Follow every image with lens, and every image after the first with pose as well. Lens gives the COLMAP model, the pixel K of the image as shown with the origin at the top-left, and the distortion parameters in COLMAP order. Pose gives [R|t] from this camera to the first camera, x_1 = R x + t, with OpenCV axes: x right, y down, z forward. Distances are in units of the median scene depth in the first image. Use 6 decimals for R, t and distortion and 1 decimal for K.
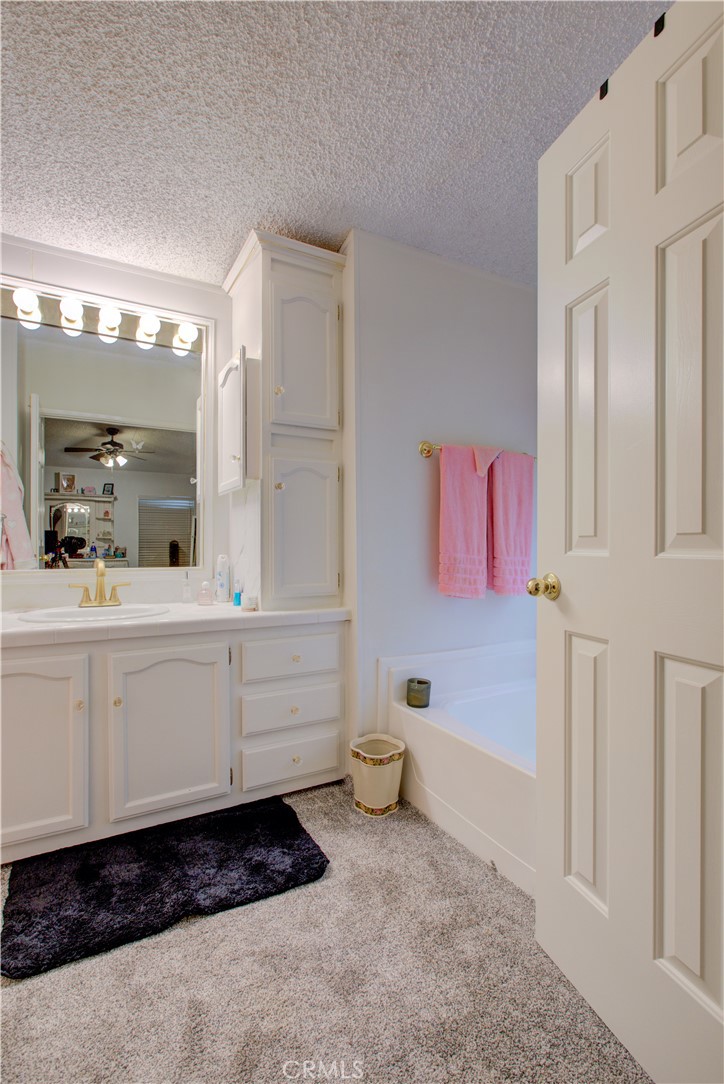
lens RADIAL K [[489.7, 0, 357.7], [0, 489.7, 547.7], [0, 0, 1]] dist [-0.015790, 0.007241]
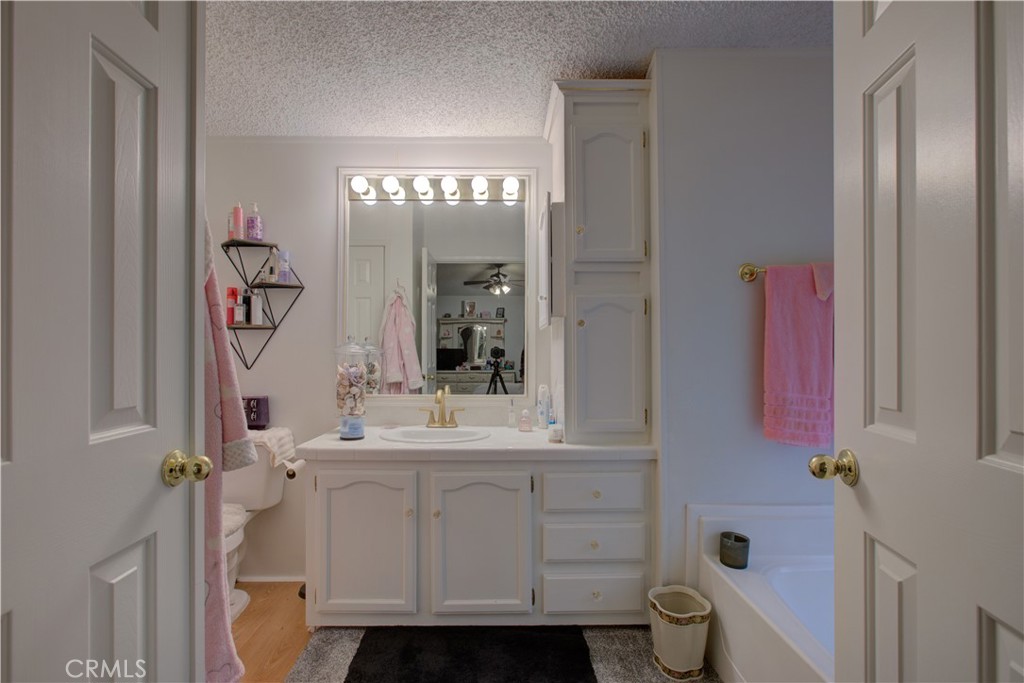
lens RADIAL K [[460.9, 0, 510.5], [0, 460.9, 352.9], [0, 0, 1]] dist [-0.016115, 0.009768]
pose [[0.884367, -0.005483, -0.466761, 0.156002], [0.002230, 0.999969, -0.007522, -0.054884], [0.466787, 0.005611, 0.884352, 0.075967]]
